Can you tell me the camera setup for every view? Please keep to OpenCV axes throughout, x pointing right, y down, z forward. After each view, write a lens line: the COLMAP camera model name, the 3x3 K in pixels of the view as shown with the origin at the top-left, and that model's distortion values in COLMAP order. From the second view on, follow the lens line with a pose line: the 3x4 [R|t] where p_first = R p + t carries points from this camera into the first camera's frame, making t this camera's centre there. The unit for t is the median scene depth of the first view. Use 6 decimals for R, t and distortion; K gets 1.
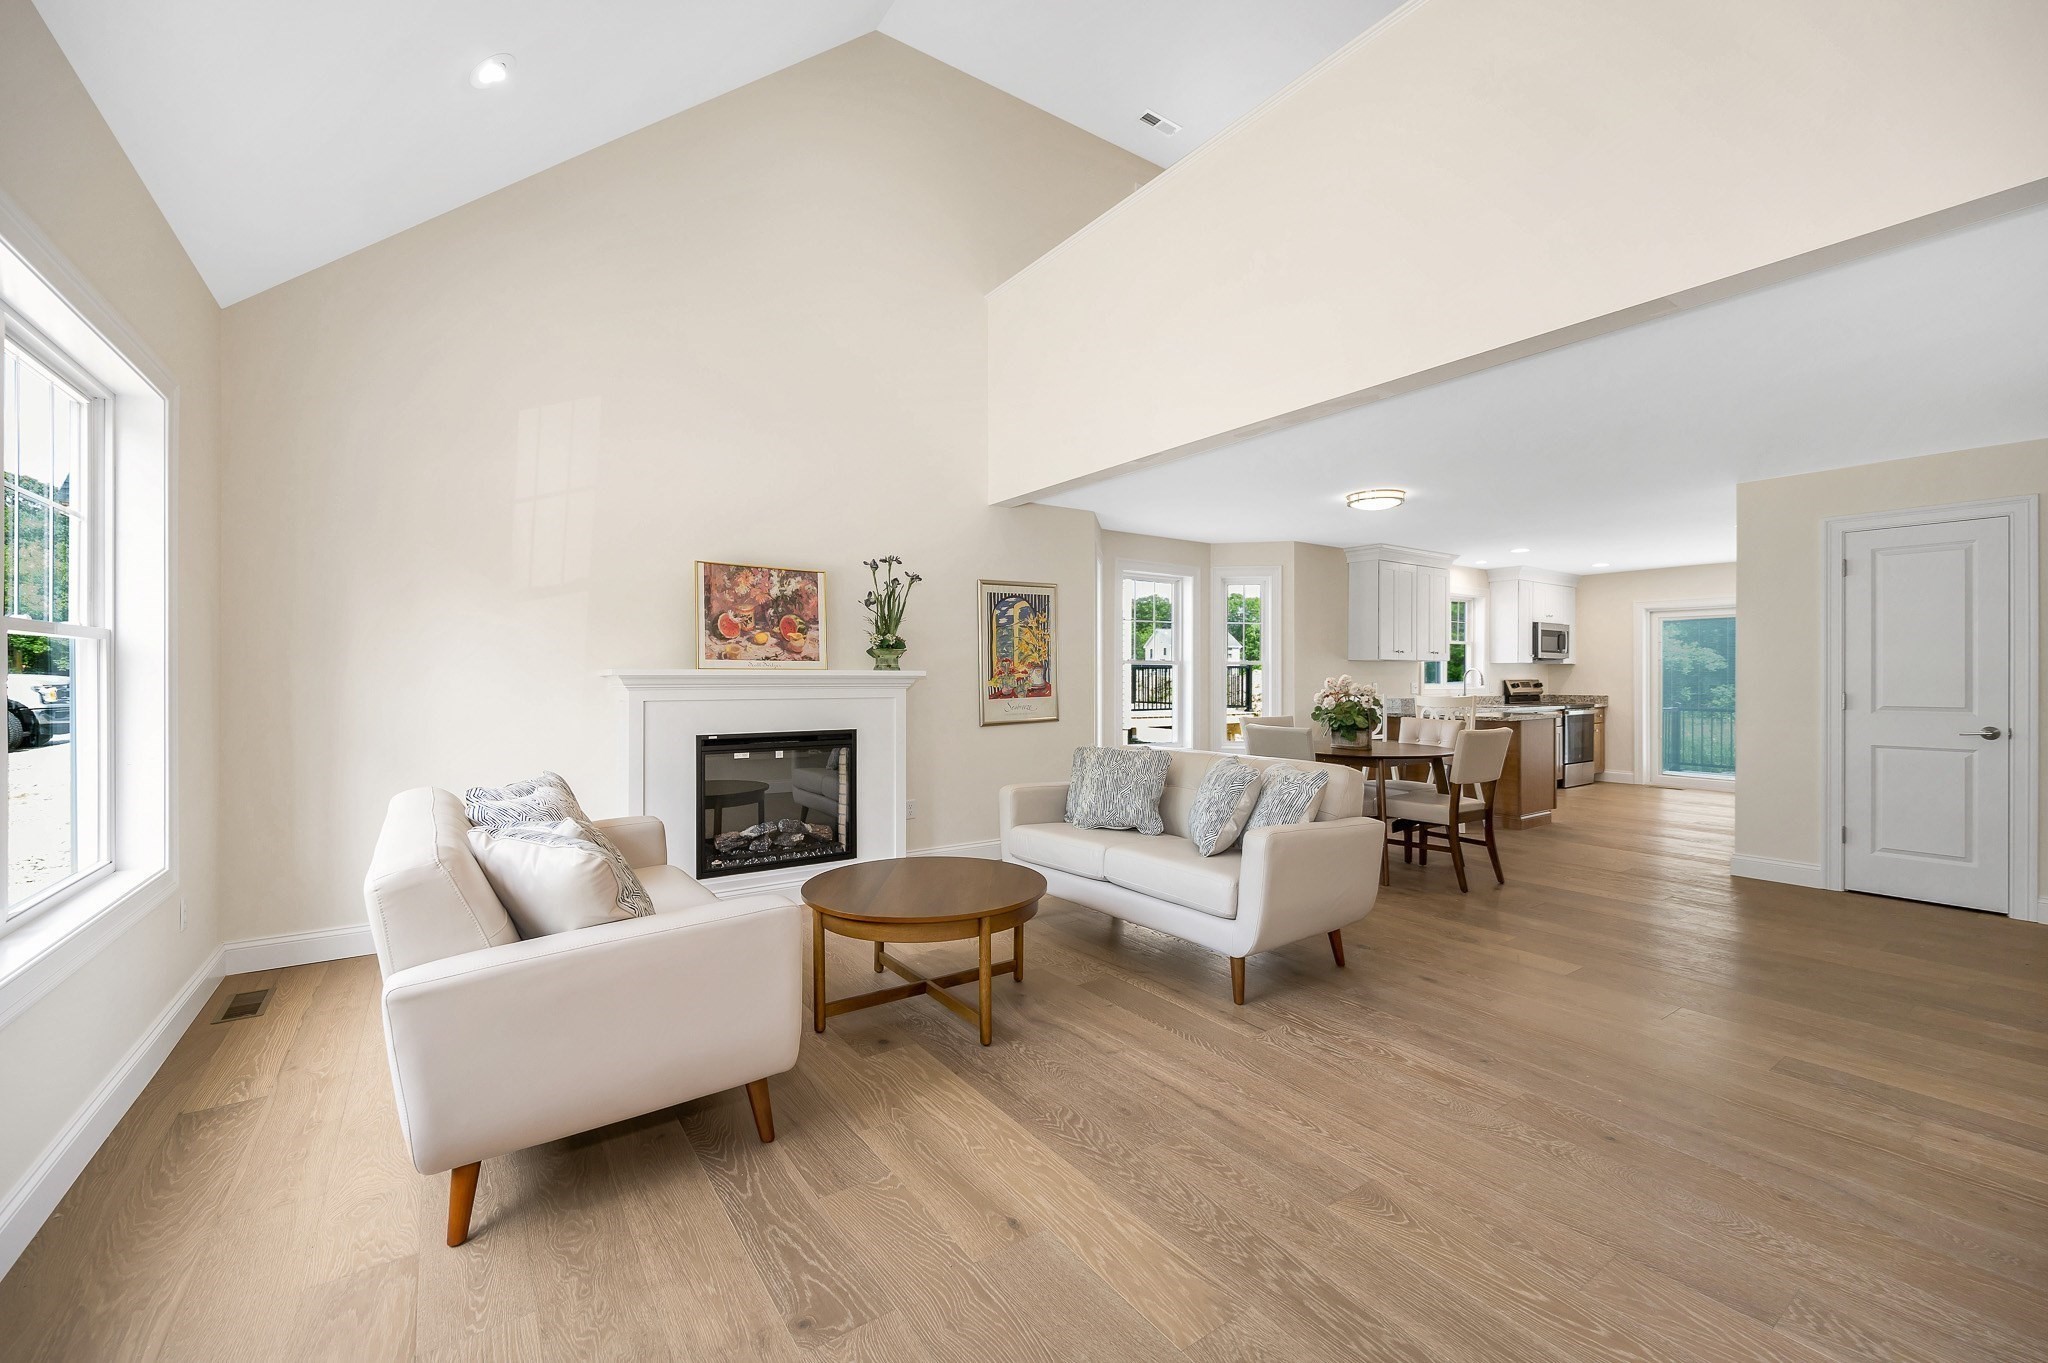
lens RADIAL K [[819.9, 0, 1025.4], [0, 819.9, 679.3], [0, 0, 1]] dist [0.000416, -0.000418]
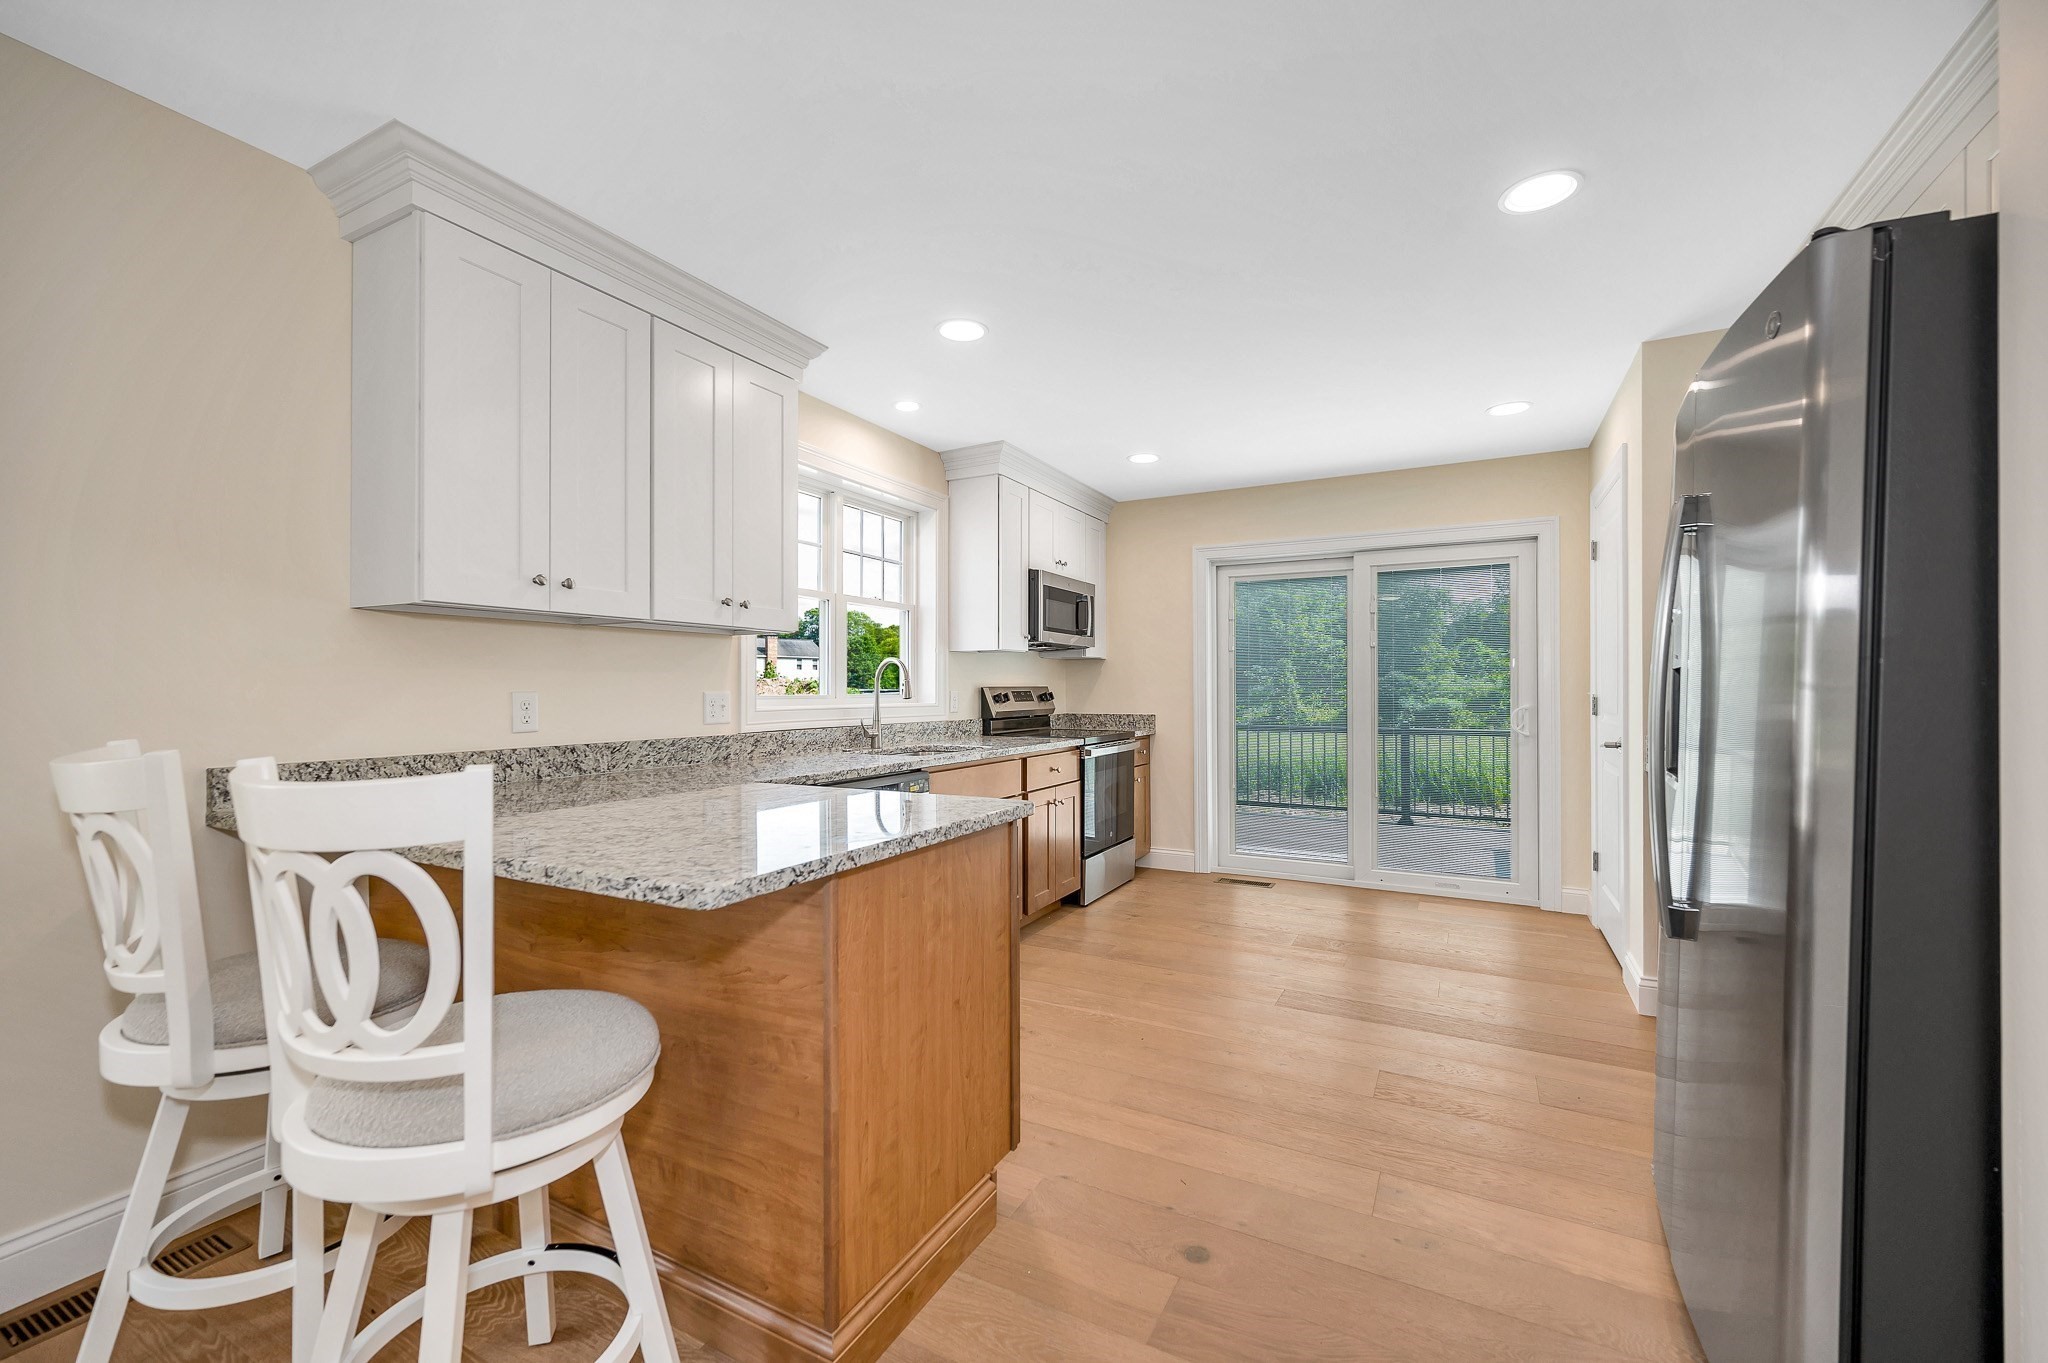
lens RADIAL K [[819.9, 0, 1028.1], [0, 819.9, 681.3], [0, 0, 1]] dist [0.000416, -0.000418]
pose [[0.889062, 0.001899, 0.457783, 0.779975], [0.004154, 0.999917, -0.012216, 0.007135], [-0.457768, 0.012762, 0.888980, 1.118763]]
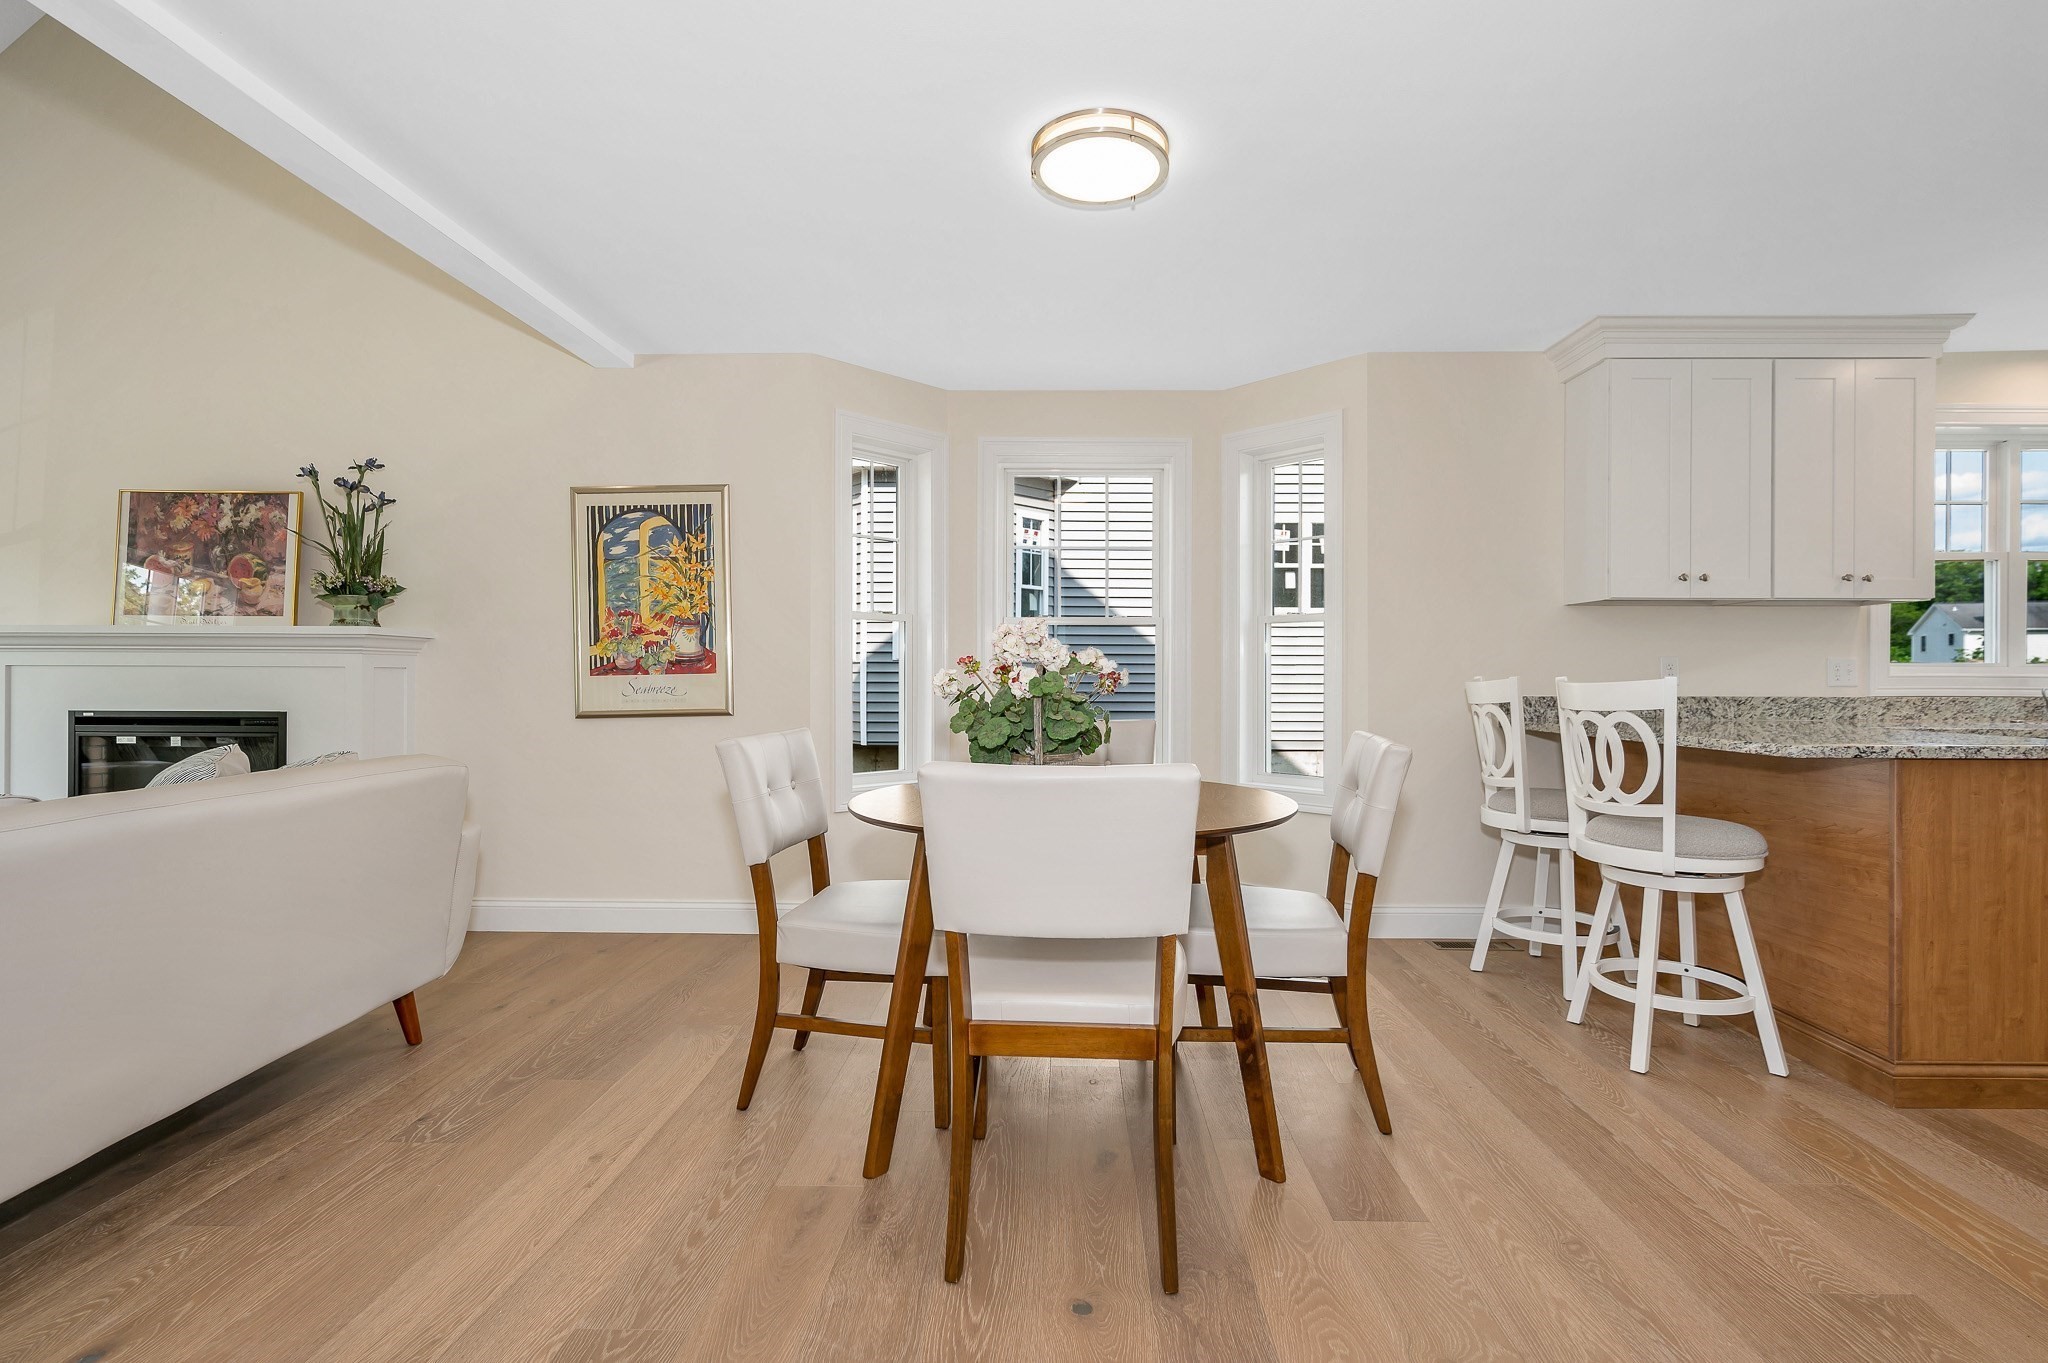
lens RADIAL K [[935.9, 0, 1052.8], [0, 935.9, 678.8], [0, 0, 1]] dist [-0.005905, 0.002288]
pose [[0.809286, 0.004160, -0.587400, 0.778285], [-0.005431, 0.999985, -0.000401, 0.029400], [0.587390, 0.003515, 0.809296, 0.734288]]
